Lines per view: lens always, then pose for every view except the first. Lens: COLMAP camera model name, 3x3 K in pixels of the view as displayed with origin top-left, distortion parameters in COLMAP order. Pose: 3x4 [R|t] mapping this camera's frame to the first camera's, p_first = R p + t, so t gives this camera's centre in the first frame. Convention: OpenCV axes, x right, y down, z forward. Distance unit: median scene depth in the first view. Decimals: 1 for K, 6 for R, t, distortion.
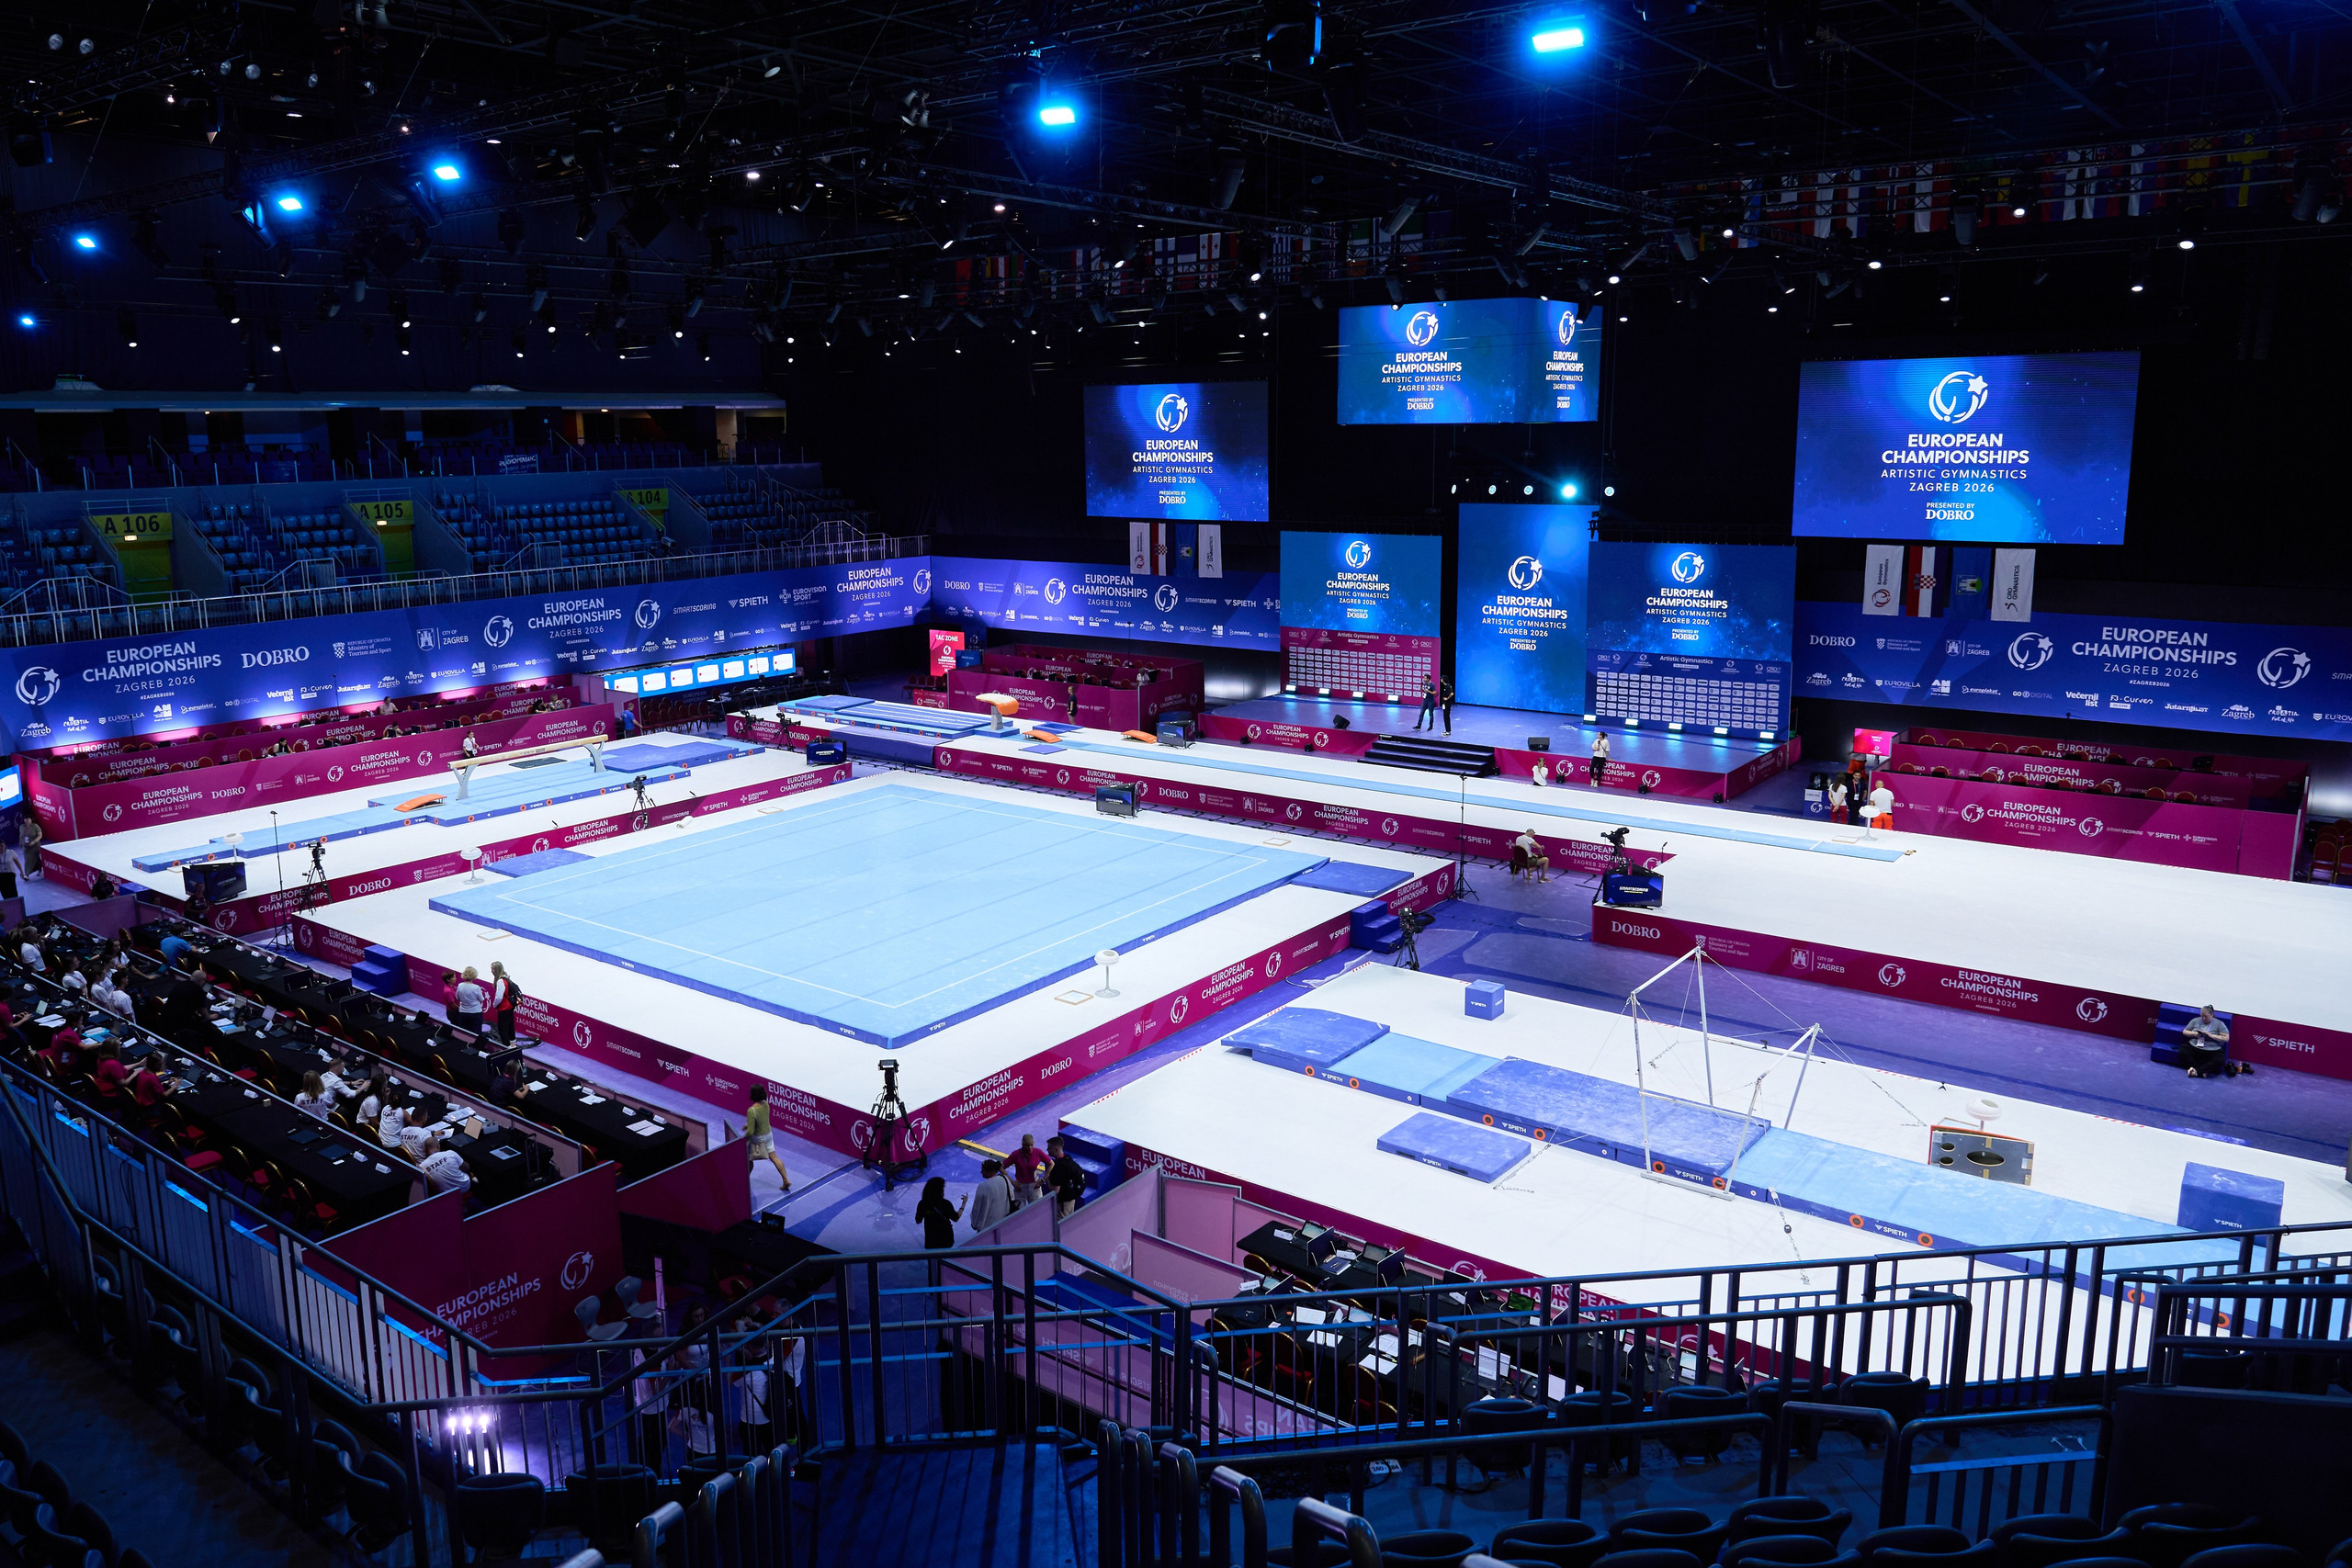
lens RADIAL K [[1668.1, 0, 1097.2], [0, 1668.1, 726.4], [0, 0, 1]] dist [-0.005424, -0.006546]
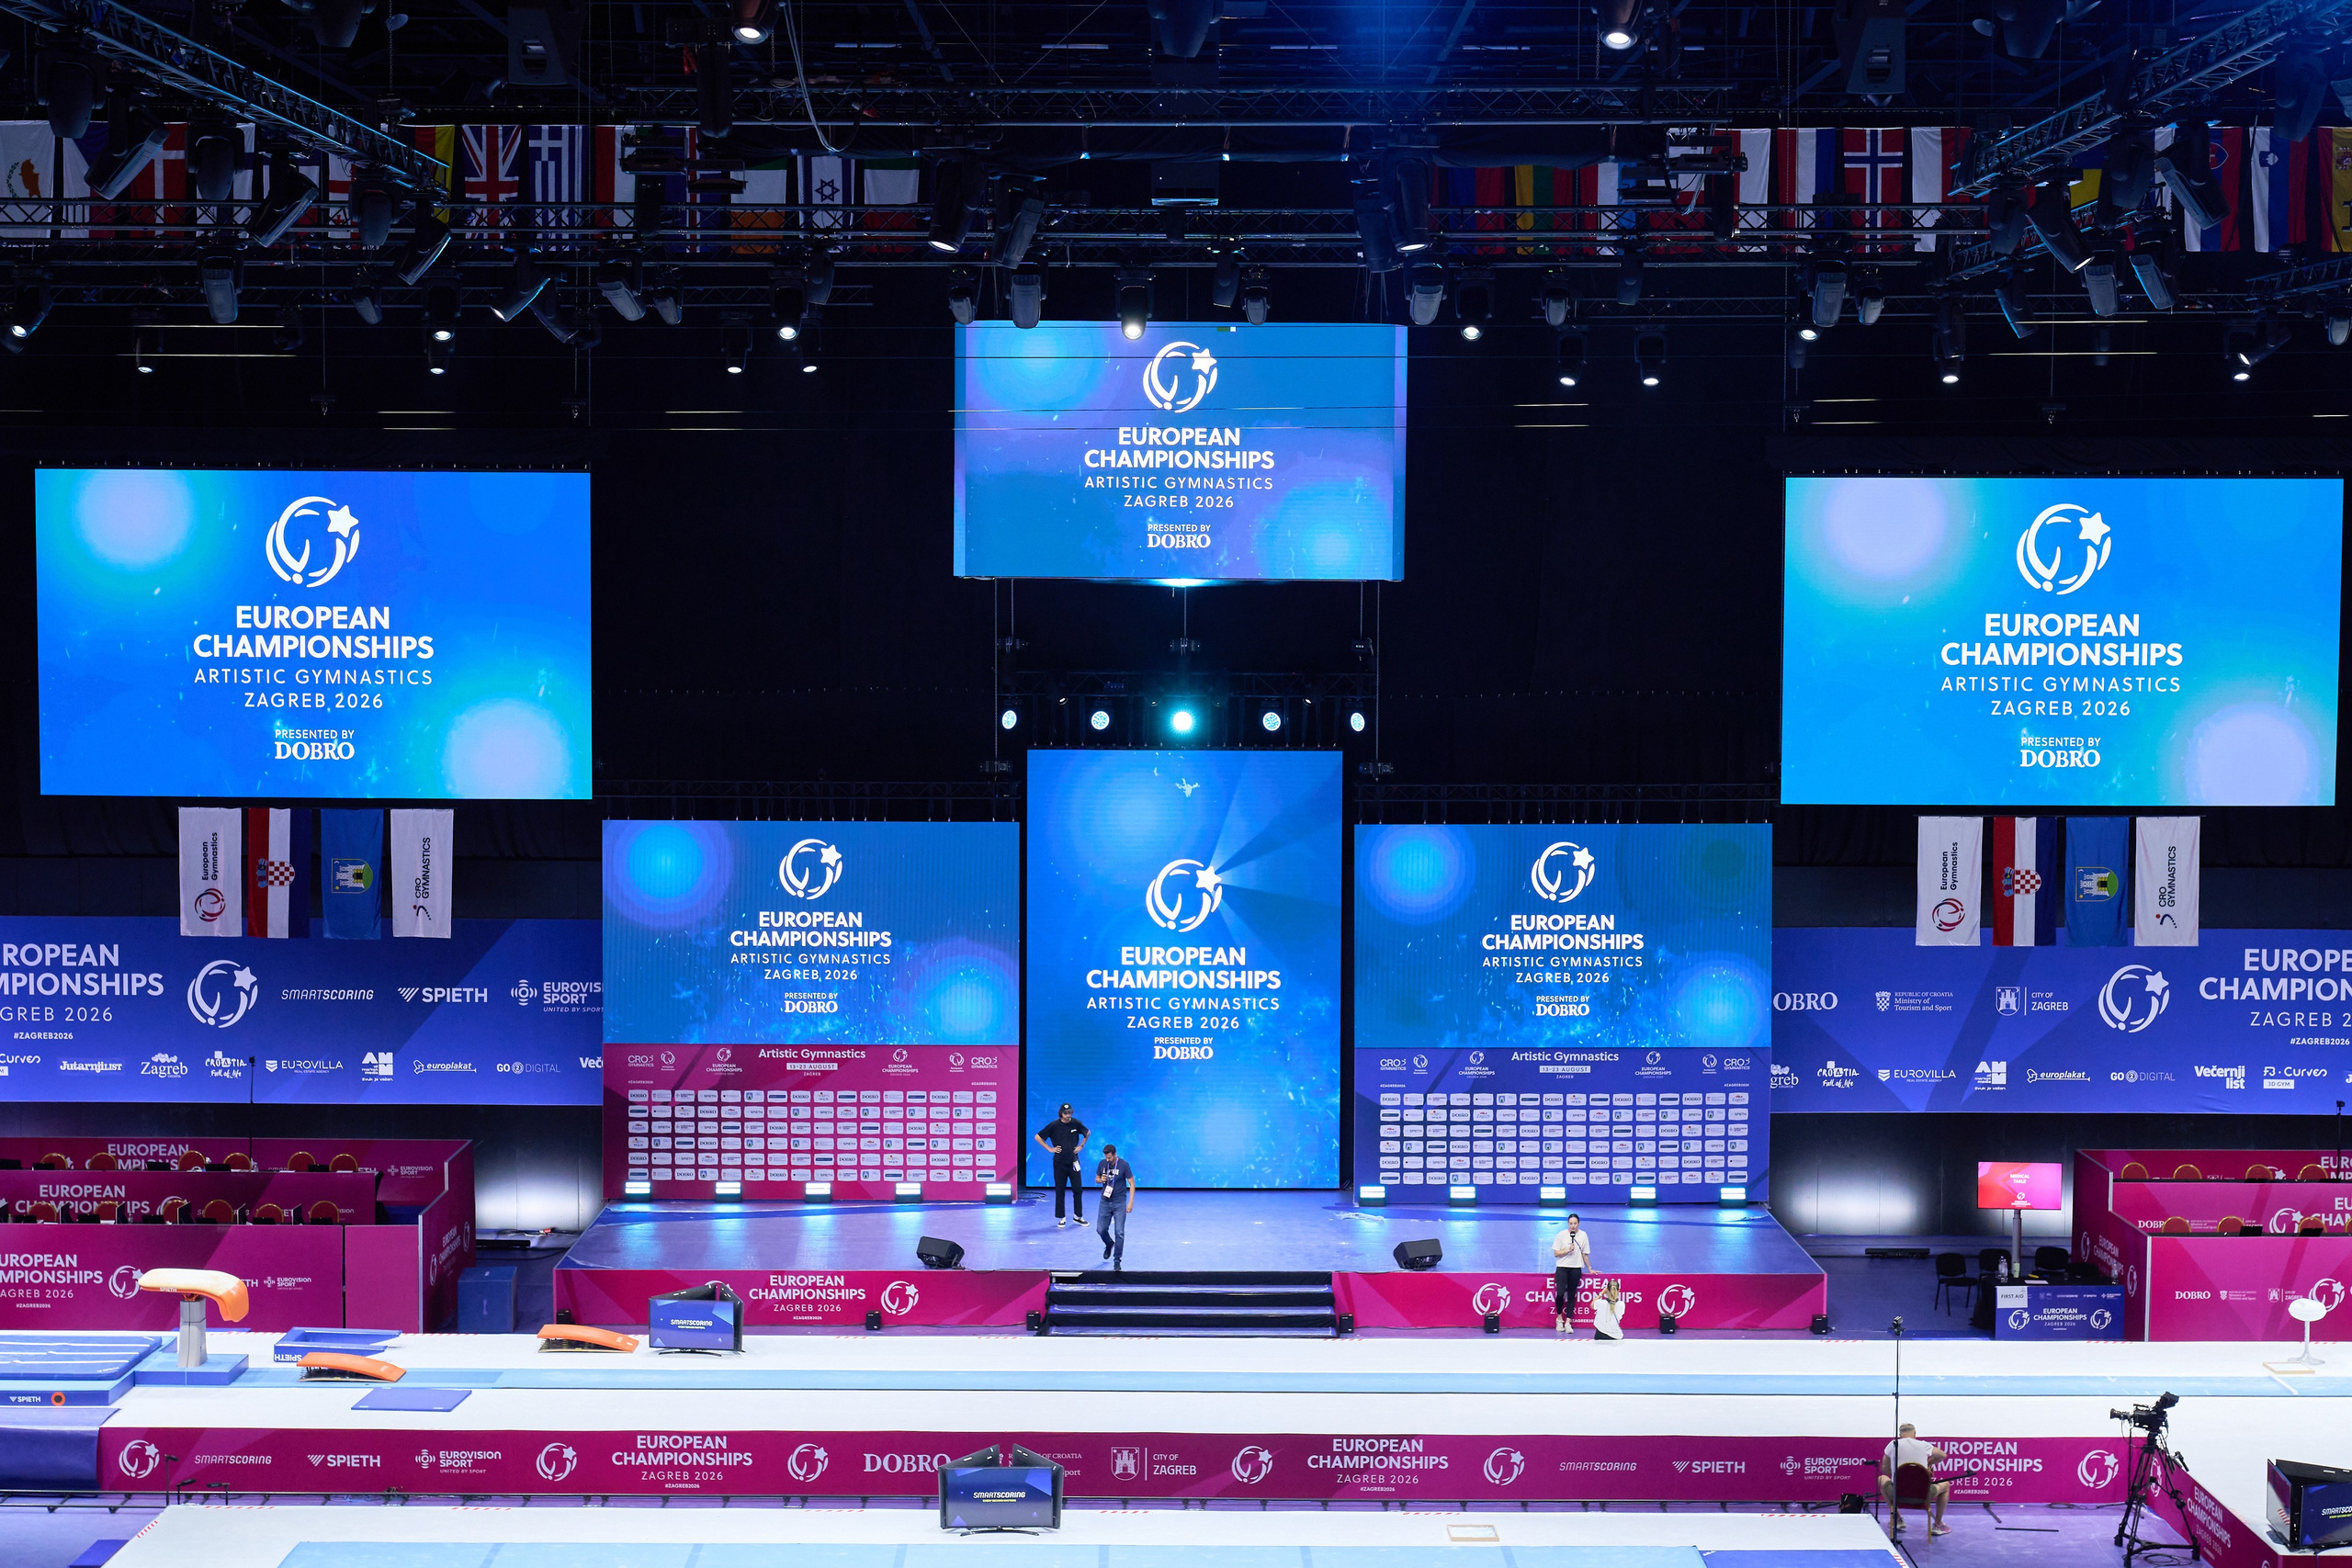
lens RADIAL K [[3593.8, 0, 1176.0], [0, 3593.8, 784.0], [0, 0, 1]] dist [-0.006048, 0.007637]
pose [[0.780824, -0.018328, 0.624482, -0.398793], [0.094106, 0.991615, -0.088562, -0.036024], [-0.617623, 0.127919, 0.776002, 0.227097]]
